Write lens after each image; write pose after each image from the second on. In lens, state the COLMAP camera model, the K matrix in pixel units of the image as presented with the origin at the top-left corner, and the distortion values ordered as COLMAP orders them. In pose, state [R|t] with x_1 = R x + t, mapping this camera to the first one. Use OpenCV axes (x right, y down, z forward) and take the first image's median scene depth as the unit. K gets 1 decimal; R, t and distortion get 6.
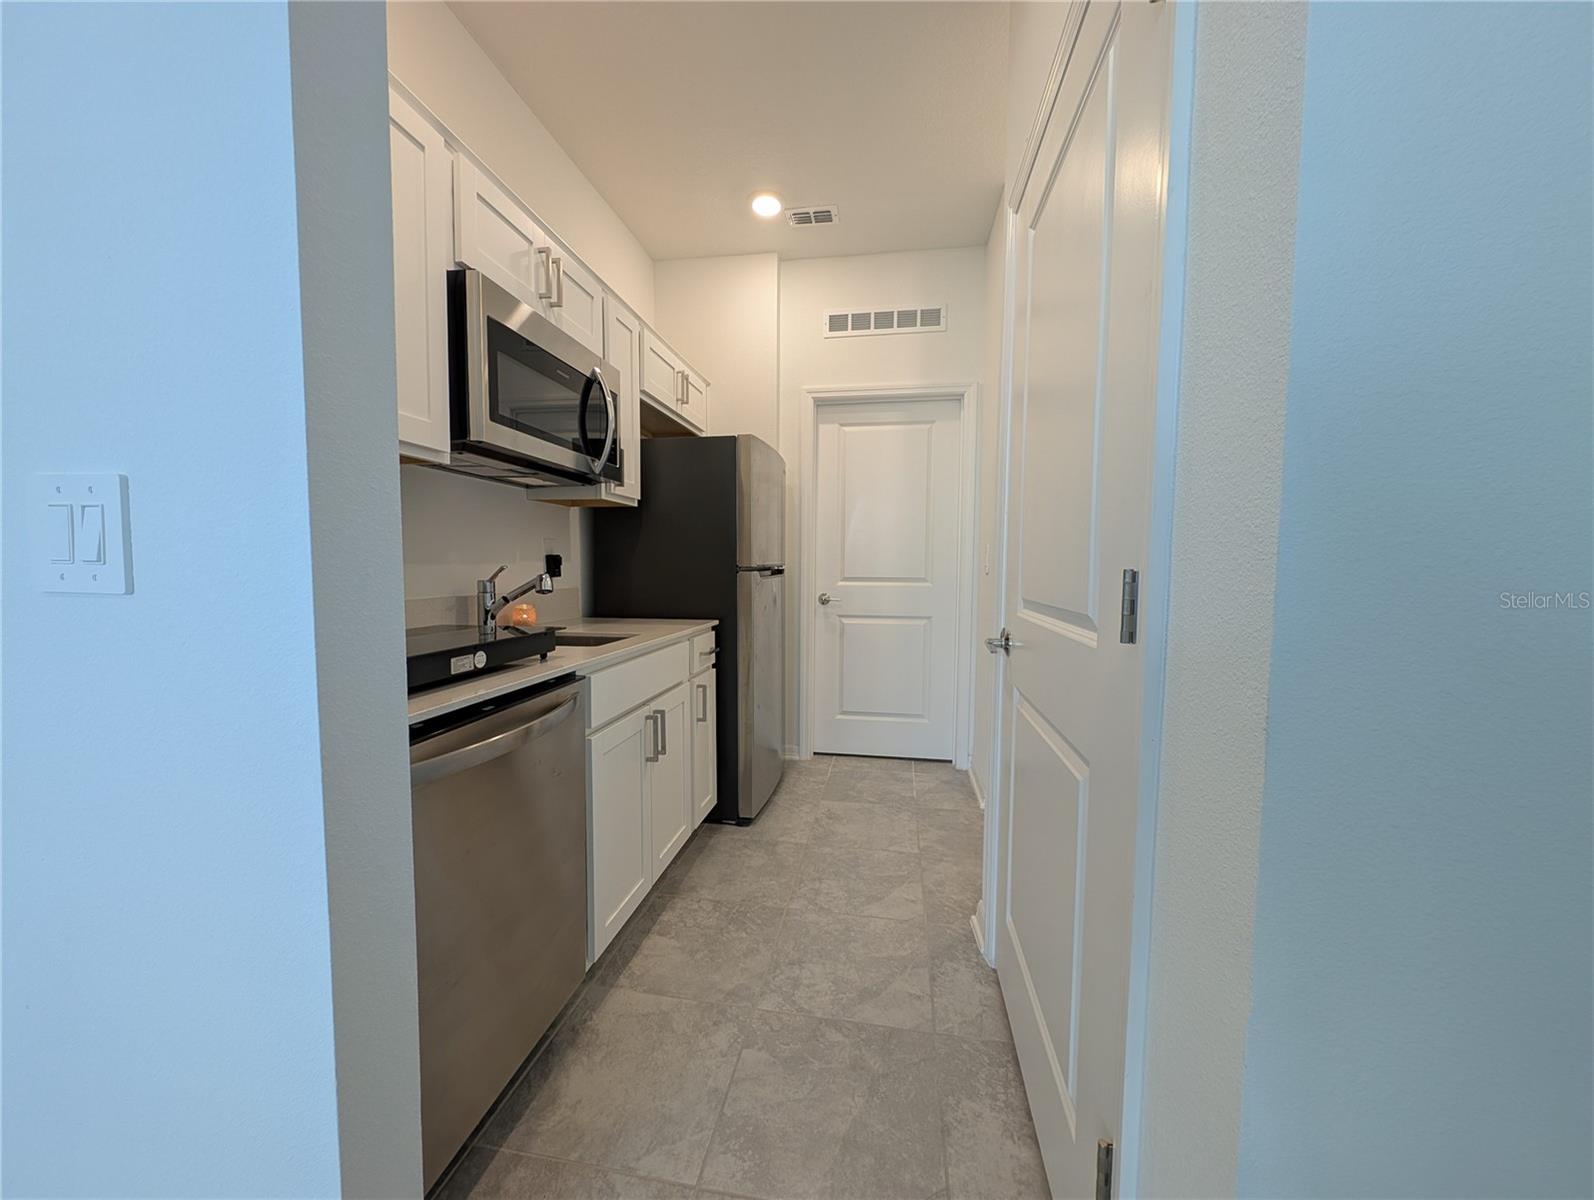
lens RADIAL K [[599.6, 0, 790.6], [0, 599.6, 601.4], [0, 0, 1]] dist [0.002050, -0.001770]
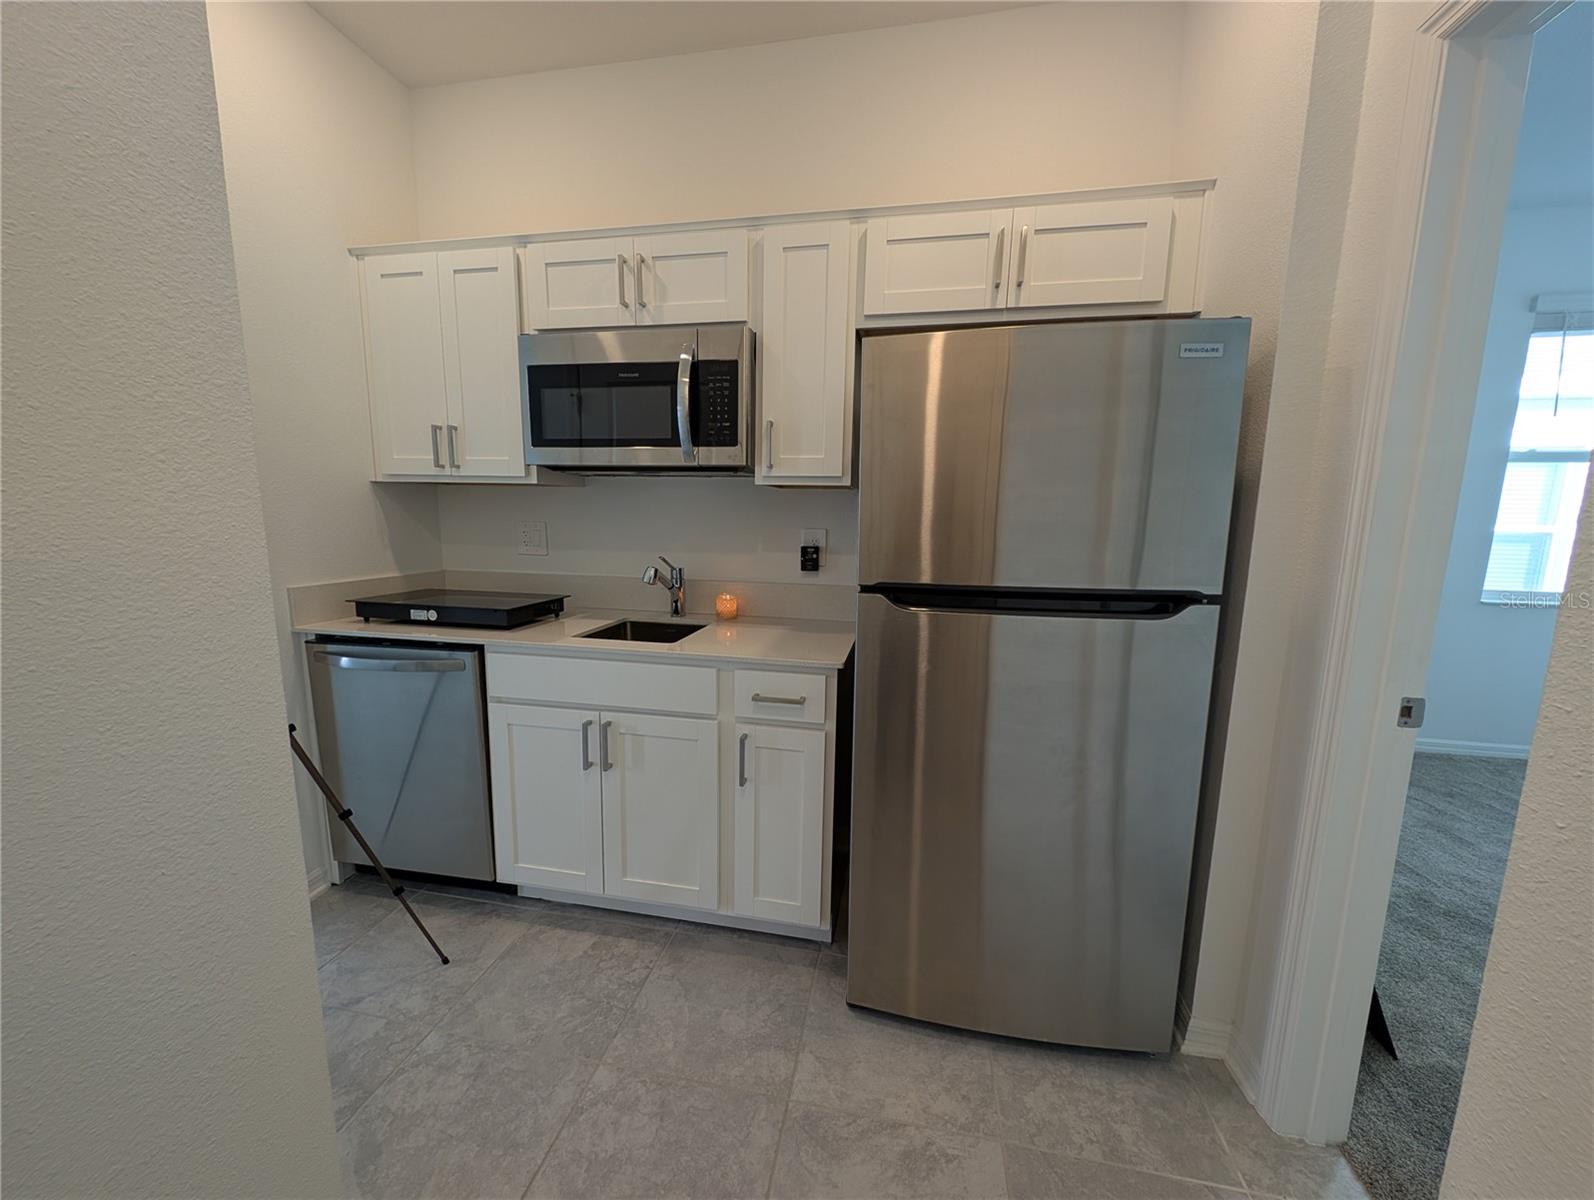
lens RADIAL K [[599.6, 0, 793.7], [0, 599.6, 604.4], [0, 0, 1]] dist [0.002050, -0.001770]
pose [[-0.028608, 0.135609, -0.990349, 0.378421], [-0.076878, 0.987522, 0.137443, -0.082880], [0.996630, 0.080068, -0.017825, 0.741203]]
